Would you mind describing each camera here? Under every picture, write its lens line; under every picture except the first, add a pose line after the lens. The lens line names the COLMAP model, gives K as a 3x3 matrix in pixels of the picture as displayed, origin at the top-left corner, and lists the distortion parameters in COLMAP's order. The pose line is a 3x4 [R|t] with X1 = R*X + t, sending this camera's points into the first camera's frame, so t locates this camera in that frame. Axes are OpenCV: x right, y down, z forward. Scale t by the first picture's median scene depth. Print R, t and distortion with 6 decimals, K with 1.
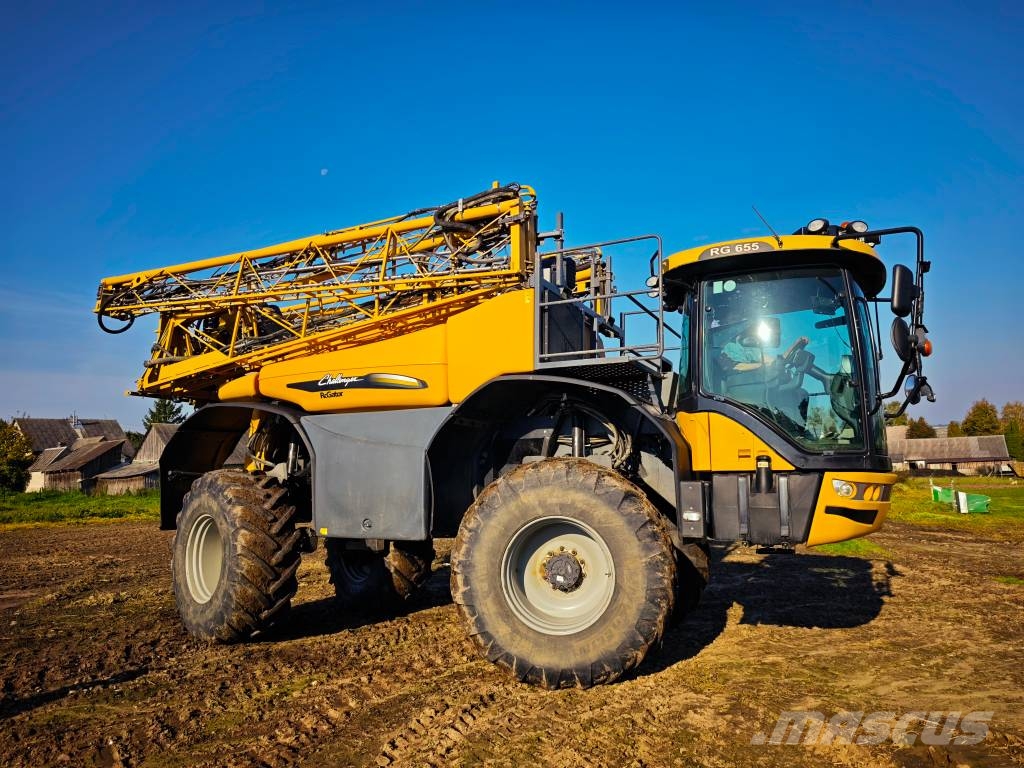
lens RADIAL K [[725.7, 0, 525.4], [0, 725.7, 378.7], [0, 0, 1]] dist [-0.019328, 0.021782]
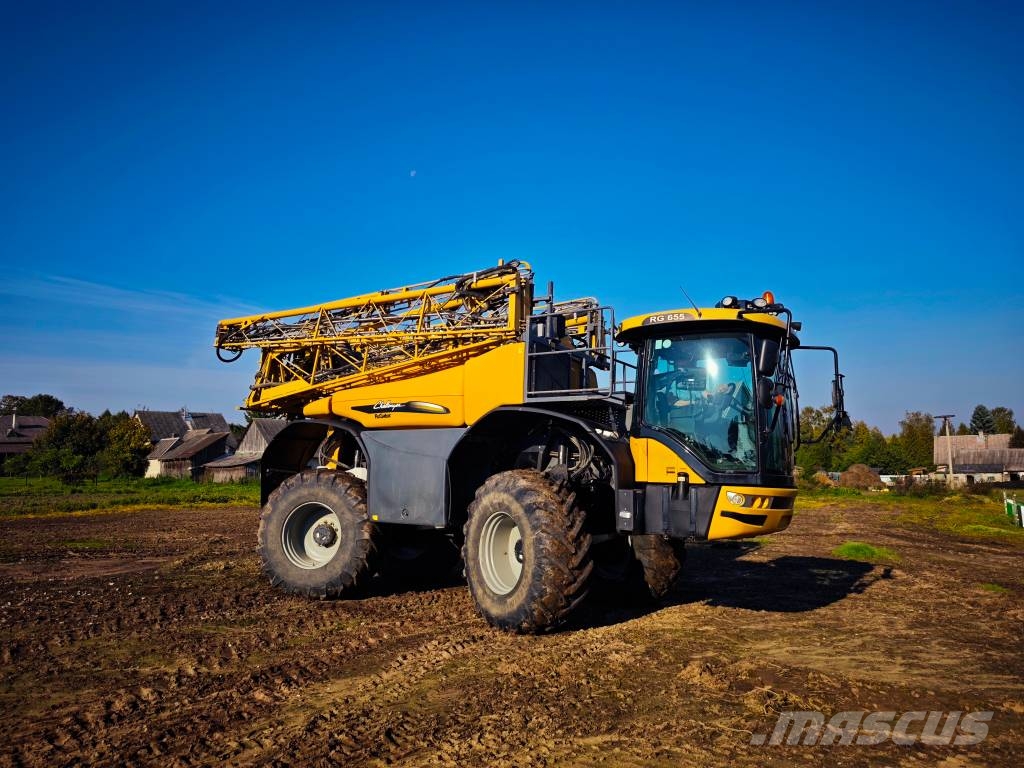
lens RADIAL K [[722.3, 0, 510.8], [0, 722.3, 380.1], [0, 0, 1]] dist [0.000948, -0.002976]
pose [[0.991067, 0.011248, -0.132886, 0.149517], [-0.010623, 0.999929, 0.005412, -0.055621], [0.132938, -0.003953, 0.991116, -0.302958]]
